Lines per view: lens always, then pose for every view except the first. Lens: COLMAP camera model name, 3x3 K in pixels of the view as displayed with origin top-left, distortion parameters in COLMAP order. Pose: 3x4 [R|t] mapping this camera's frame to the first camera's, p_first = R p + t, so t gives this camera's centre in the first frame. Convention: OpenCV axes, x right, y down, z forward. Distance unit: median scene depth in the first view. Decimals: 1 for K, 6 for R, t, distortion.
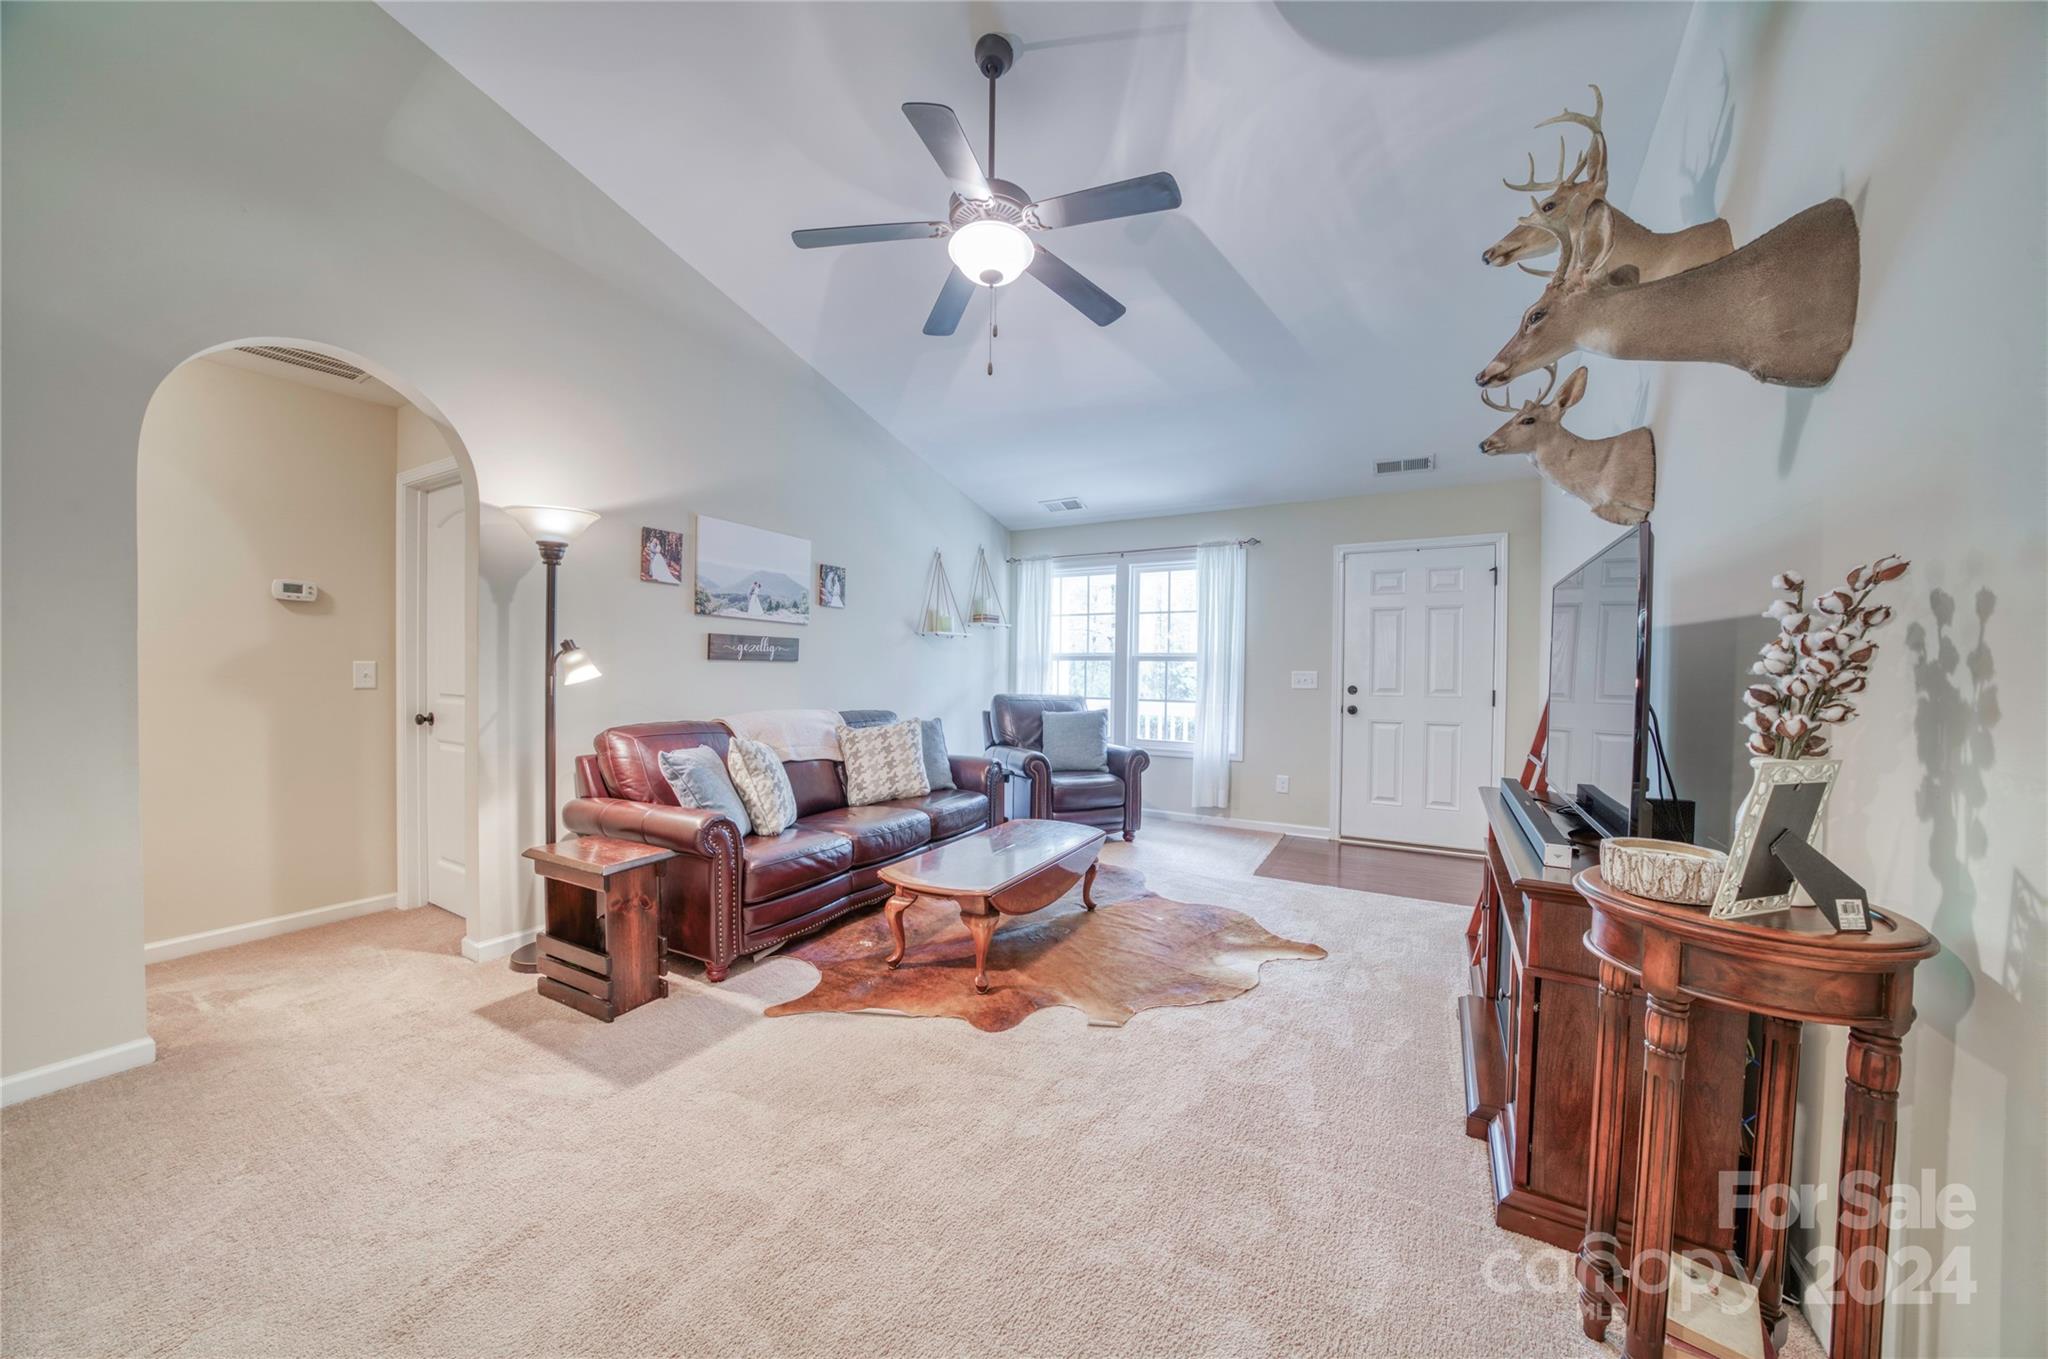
lens RADIAL K [[718.3, 0, 984.1], [0, 718.3, 675.2], [0, 0, 1]] dist [-0.026416, 0.002002]
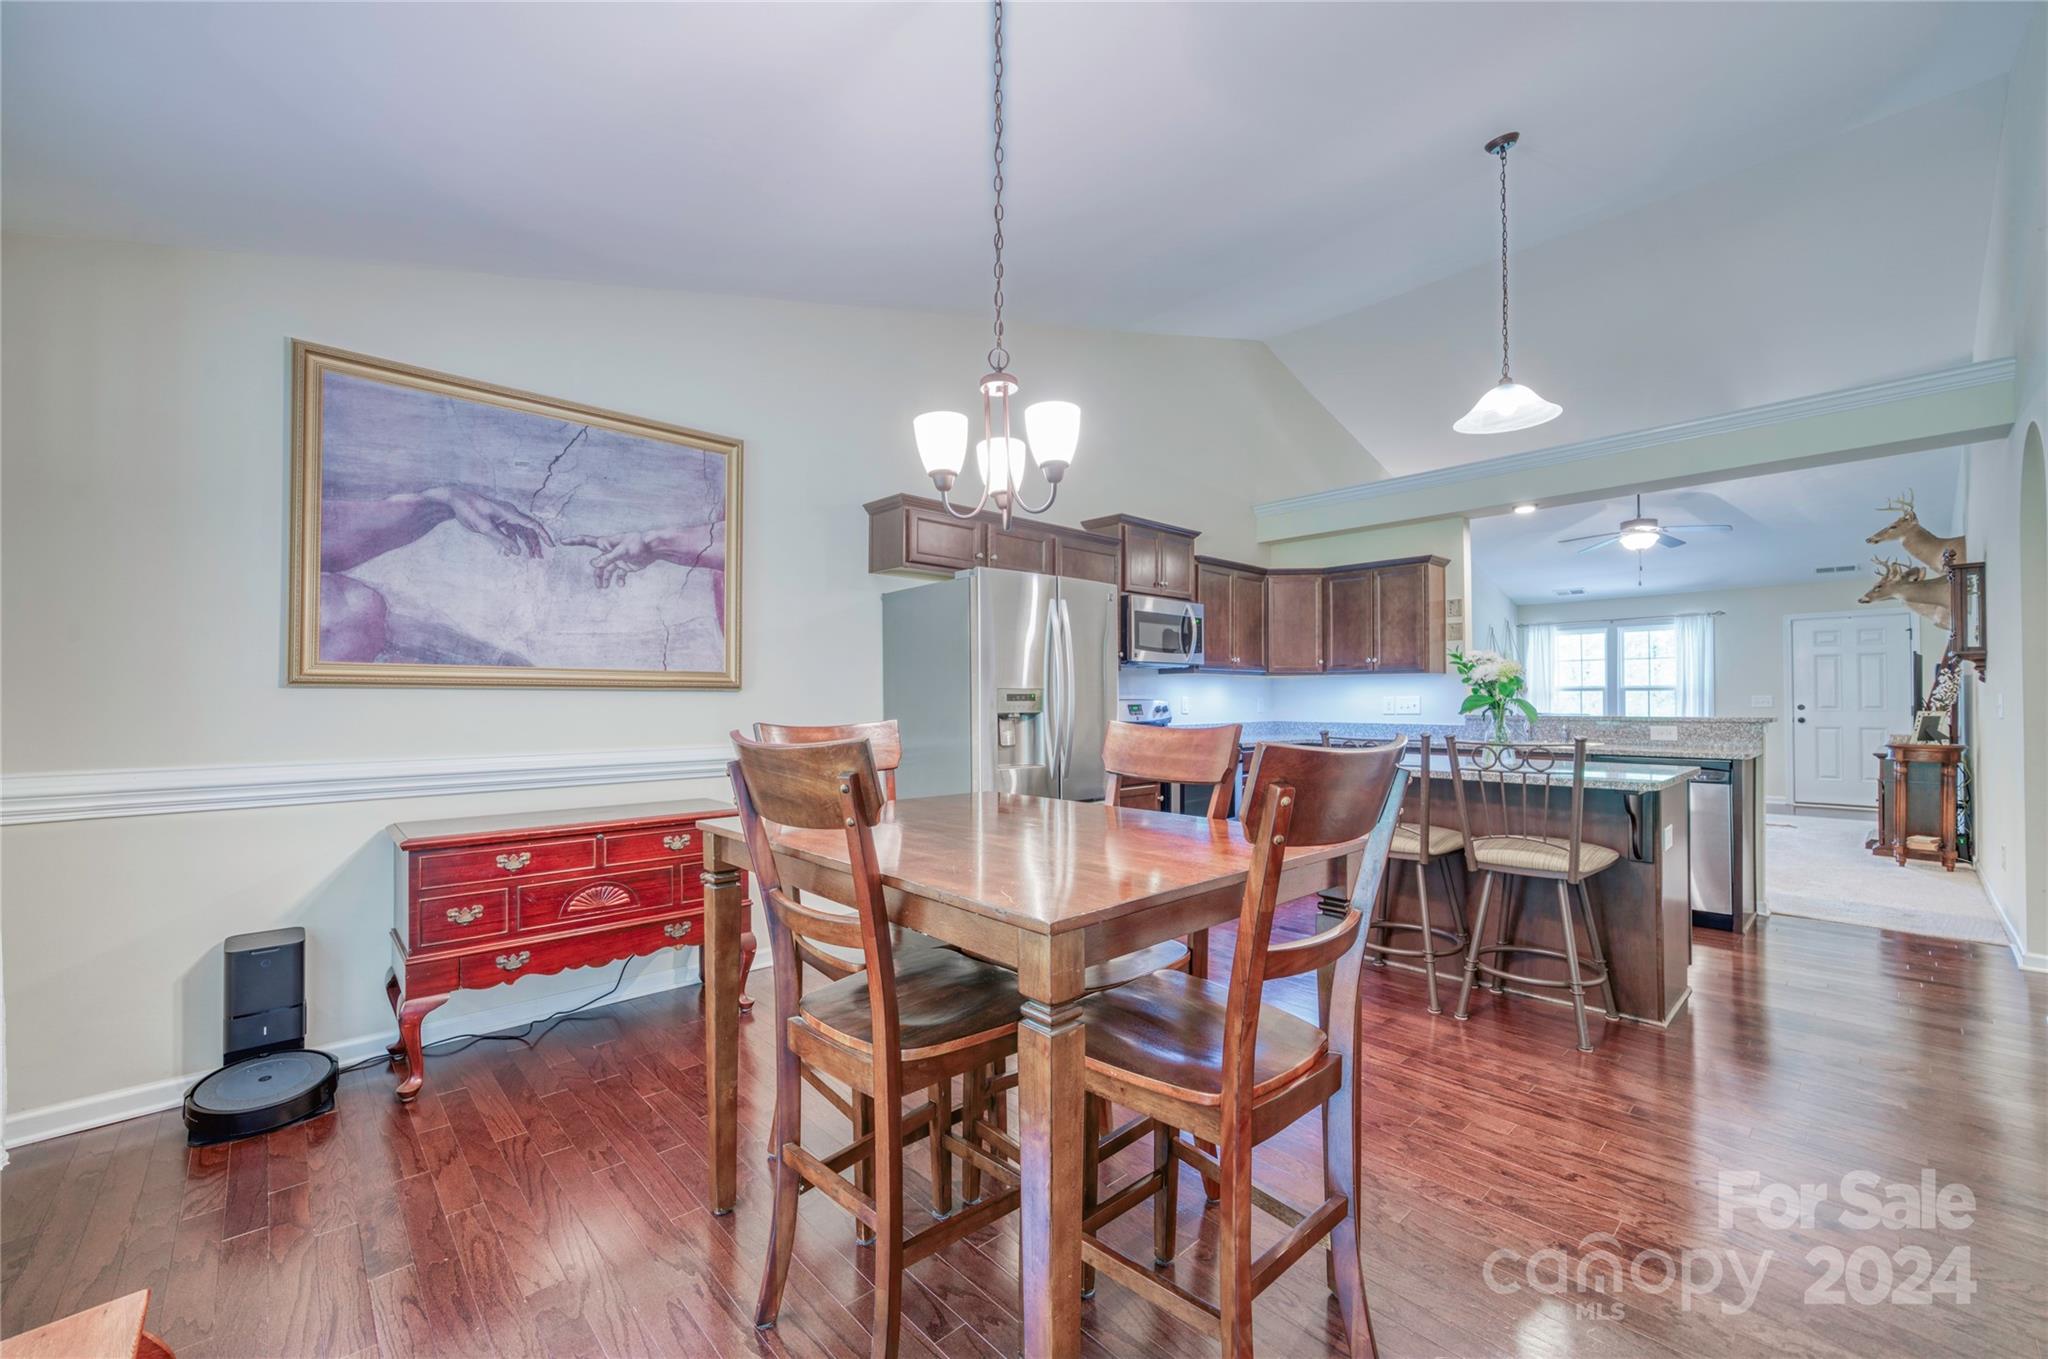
lens RADIAL K [[813.3, 0, 1039.1], [0, 813.3, 692.5], [0, 0, 1]] dist [0.004569, -0.000597]
pose [[0.967094, -0.016802, -0.253865, -0.827828], [0.011584, 0.999690, -0.022037, 0.011003], [0.254156, 0.018371, 0.966989, -1.486445]]
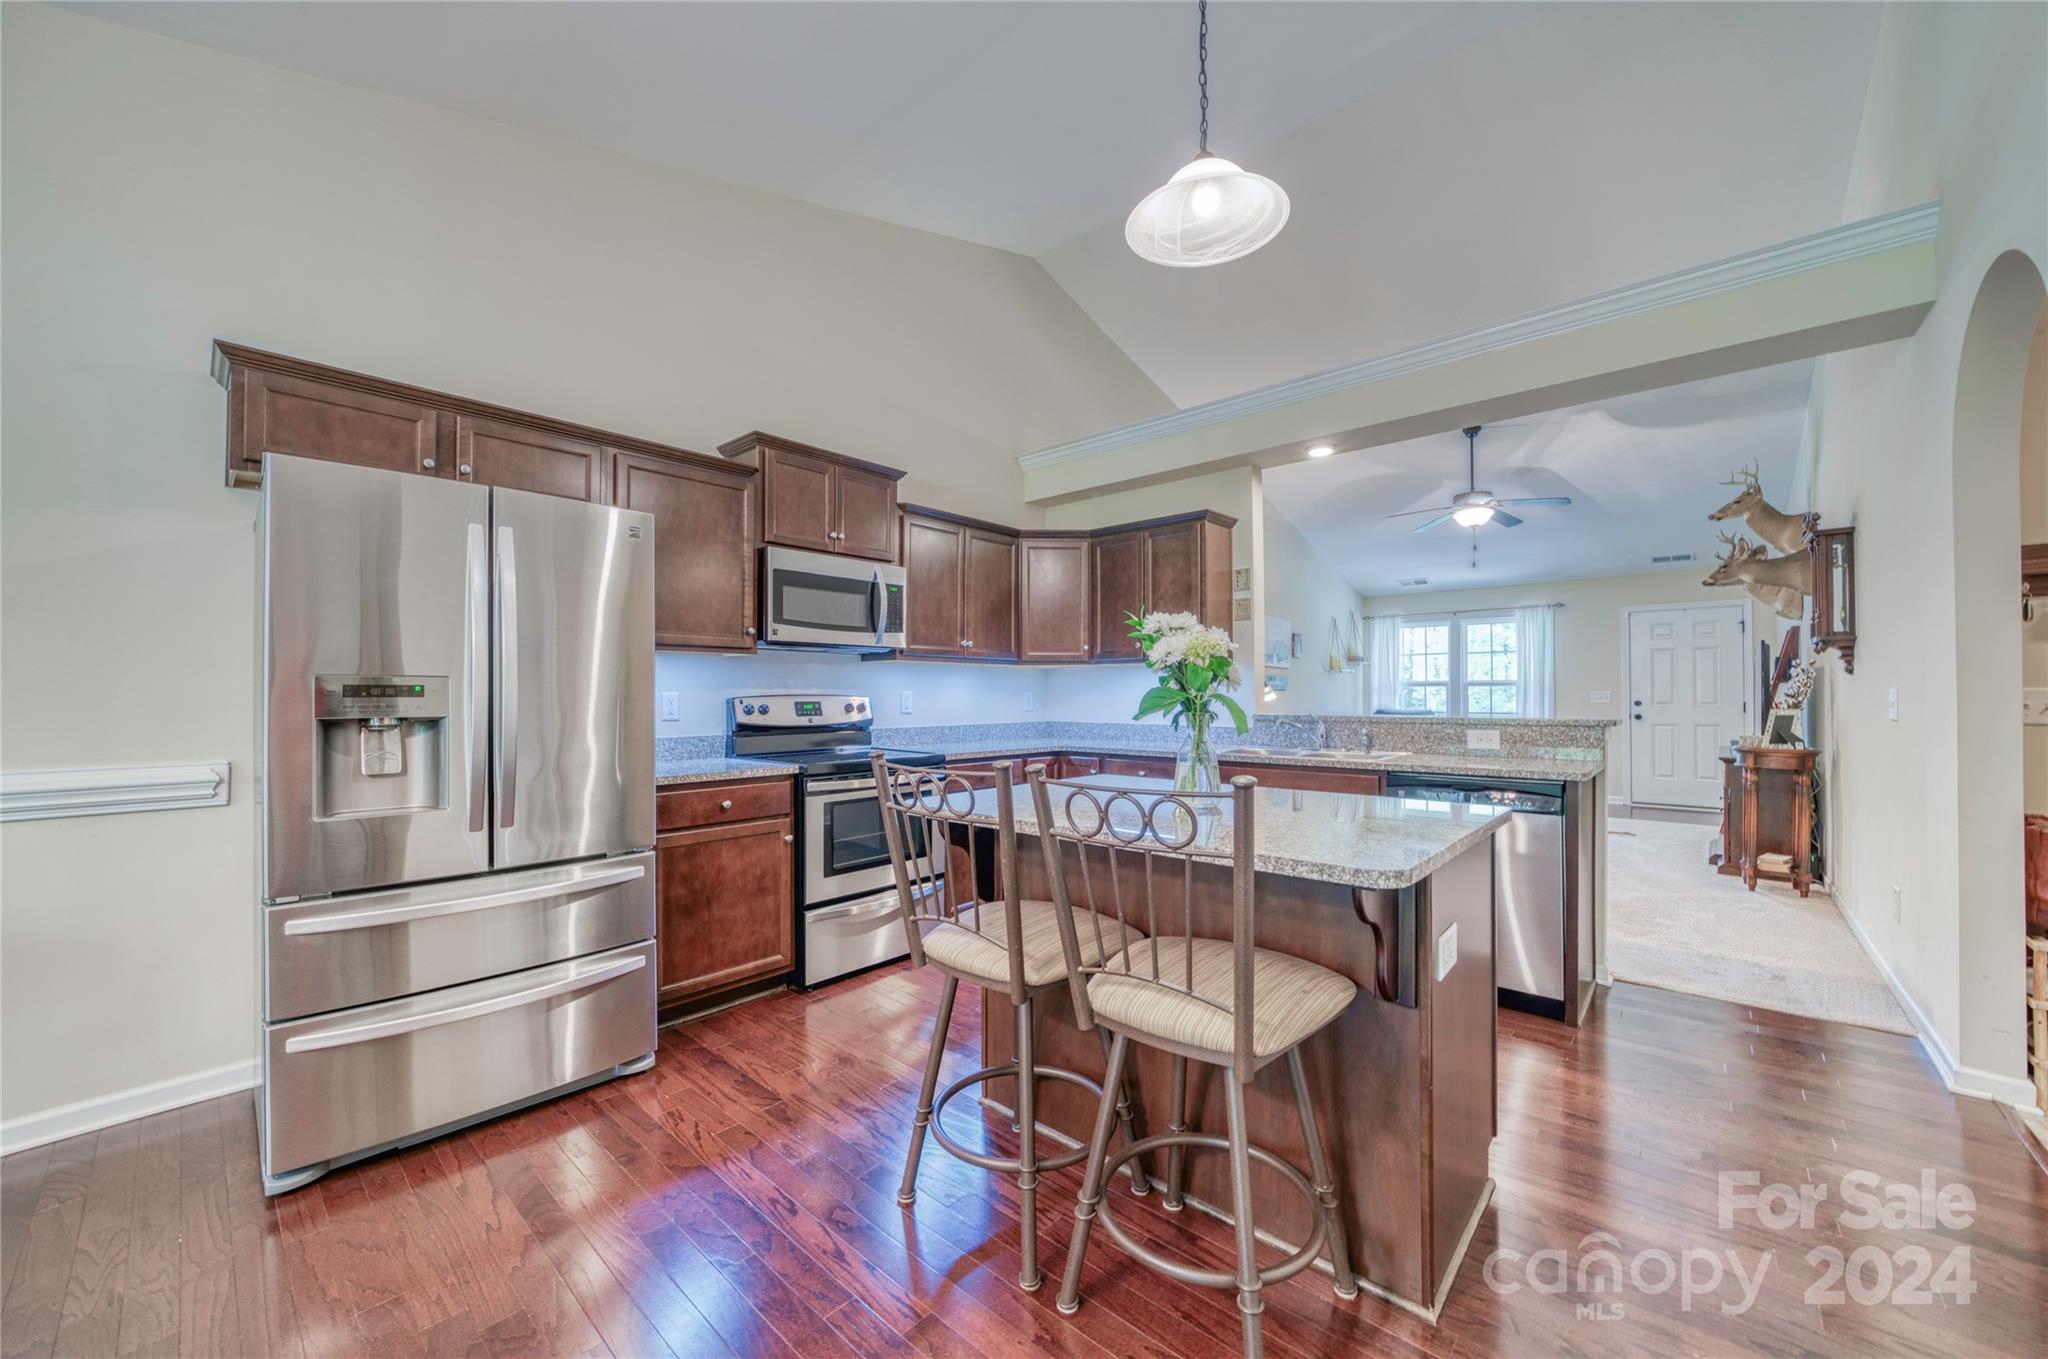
lens RADIAL K [[767.3, 0, 1016.3], [0, 767.3, 686.5], [0, 0, 1]] dist [-0.011665, -0.000464]
pose [[0.982982, -0.015283, -0.183064, -0.608040], [0.011270, 0.999673, -0.022944, 0.009254], [0.183355, 0.020491, 0.982833, -1.042366]]
